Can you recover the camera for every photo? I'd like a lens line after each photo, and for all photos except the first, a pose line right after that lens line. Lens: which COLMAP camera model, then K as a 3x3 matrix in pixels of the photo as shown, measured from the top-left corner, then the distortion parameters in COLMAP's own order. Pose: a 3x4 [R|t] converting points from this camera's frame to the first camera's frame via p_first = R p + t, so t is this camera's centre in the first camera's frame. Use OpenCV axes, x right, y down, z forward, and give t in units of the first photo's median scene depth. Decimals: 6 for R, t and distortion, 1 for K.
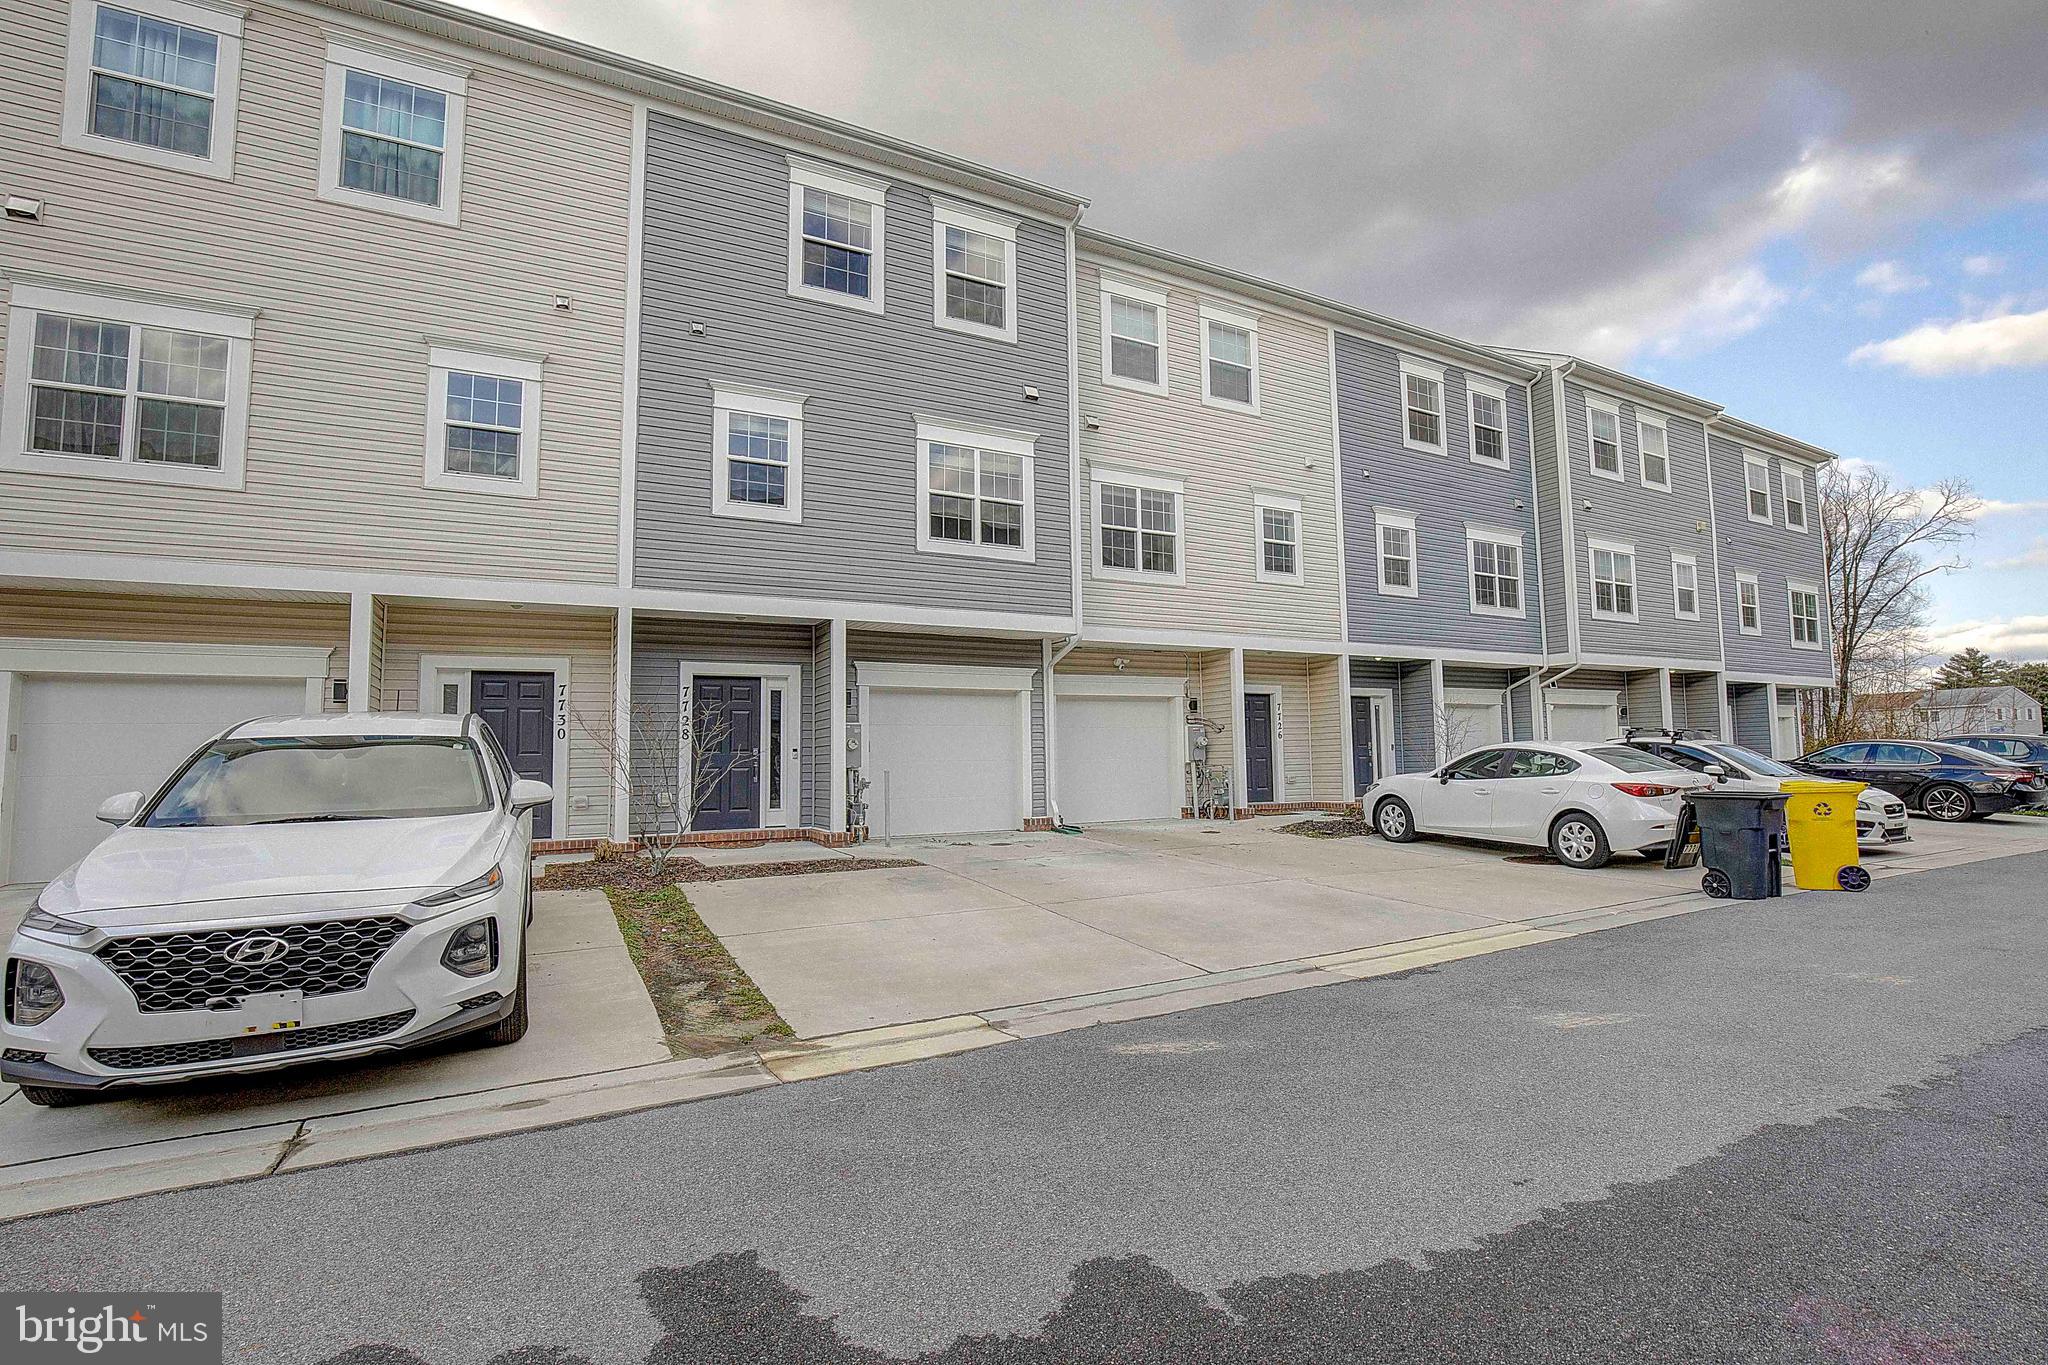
lens RADIAL K [[941.4, 0, 1051.5], [0, 941.4, 710.2], [0, 0, 1]] dist [-0.033836, 0.005940]
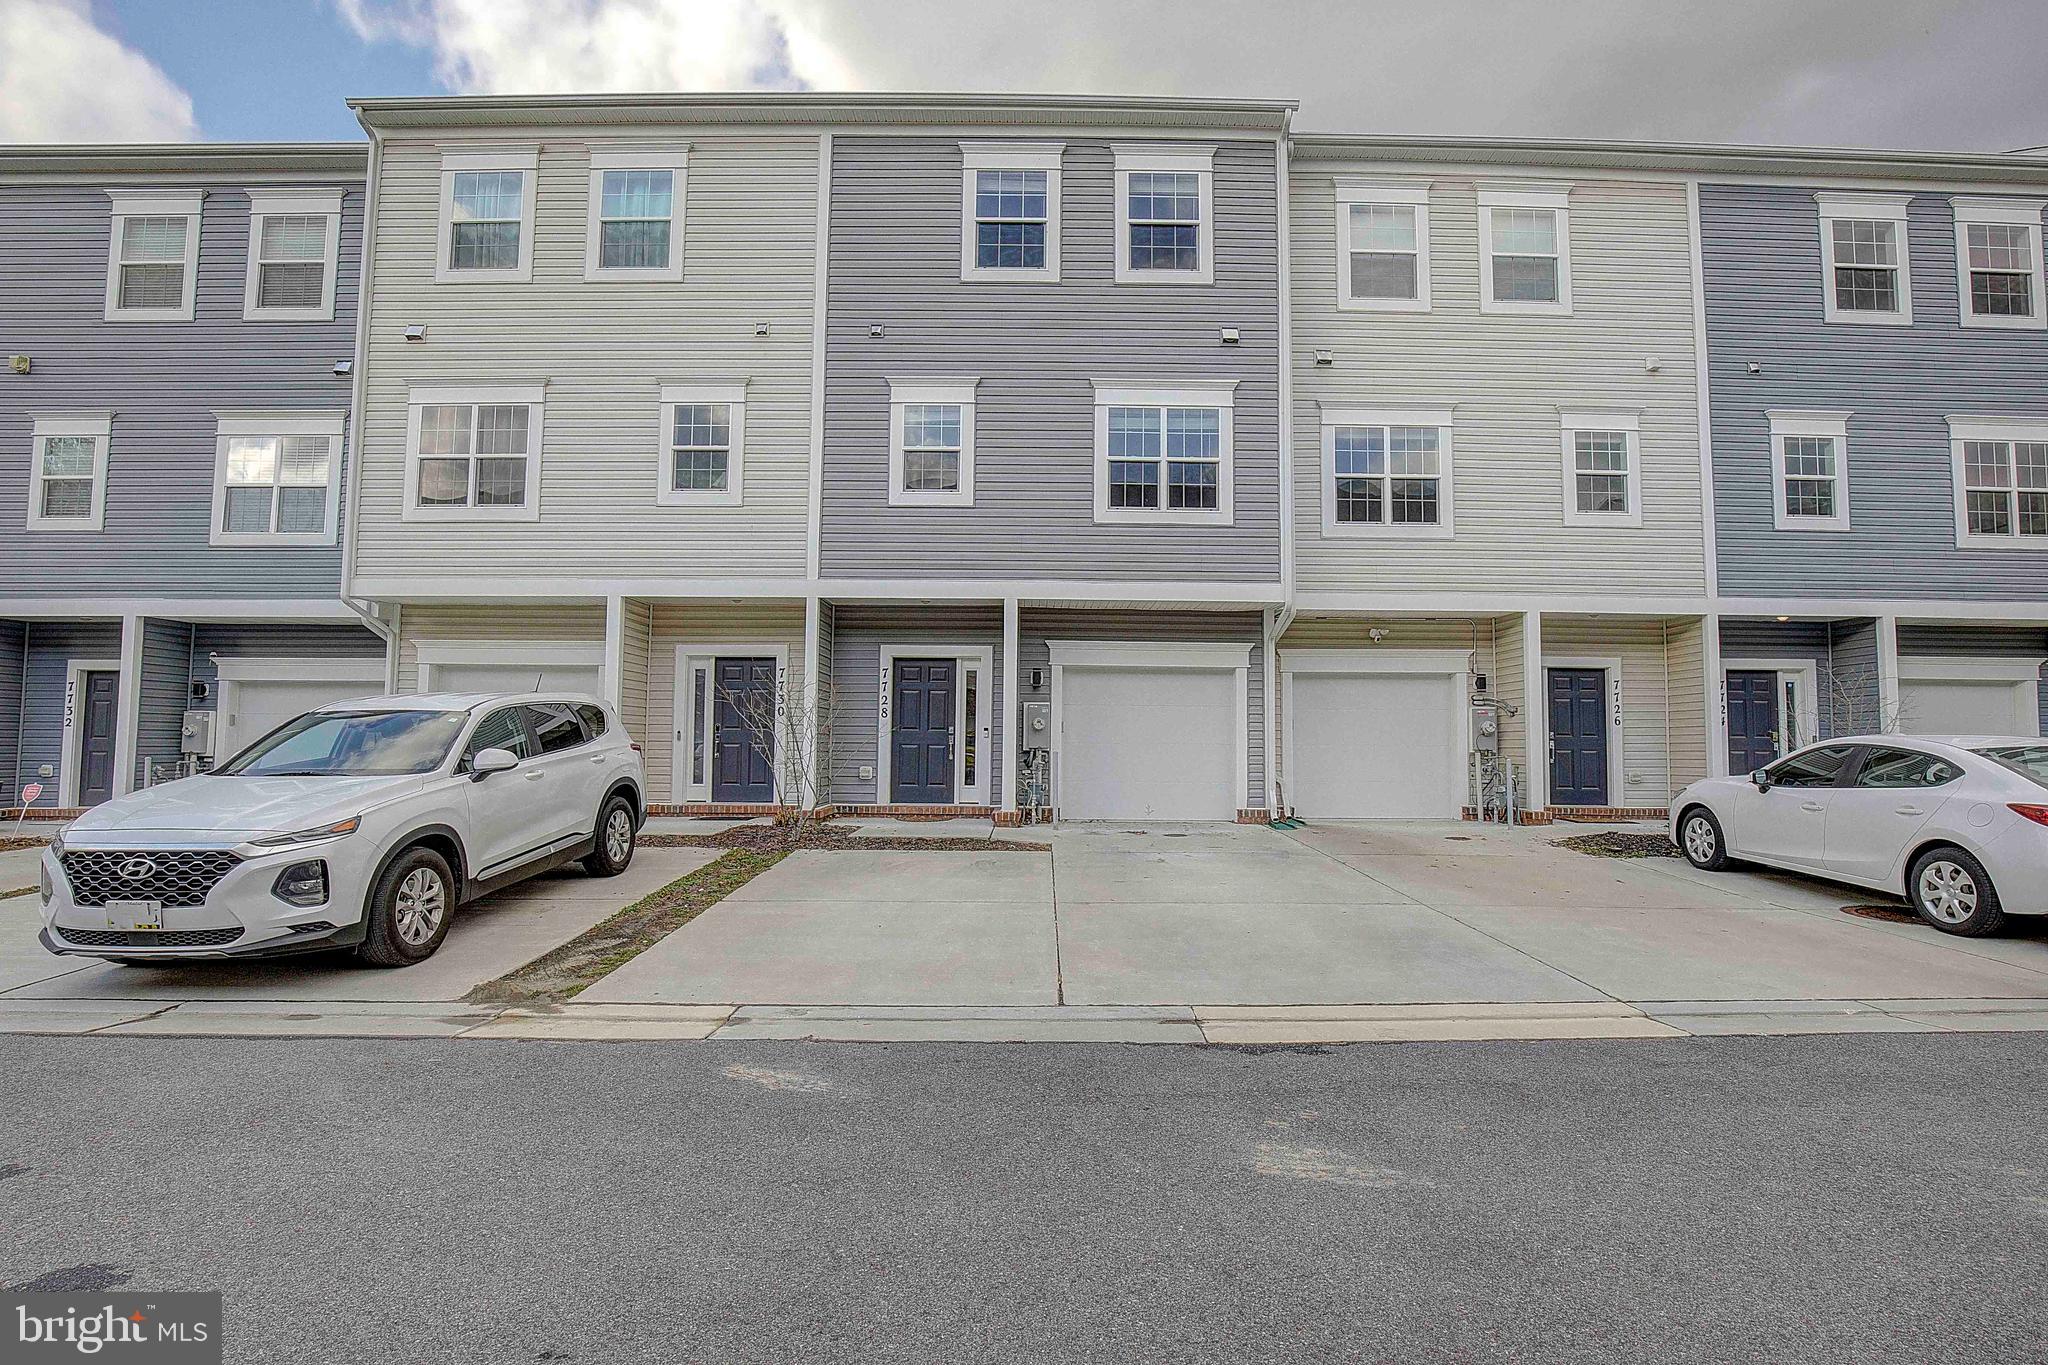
lens RADIAL K [[941.4, 0, 1048.8], [0, 941.4, 707.3], [0, 0, 1]] dist [-0.033836, 0.005940]
pose [[0.880456, 0.005307, -0.474098, 0.280468], [0.002314, 0.999877, 0.015489, 0.003086], [0.474122, -0.014734, 0.880336, 0.139260]]
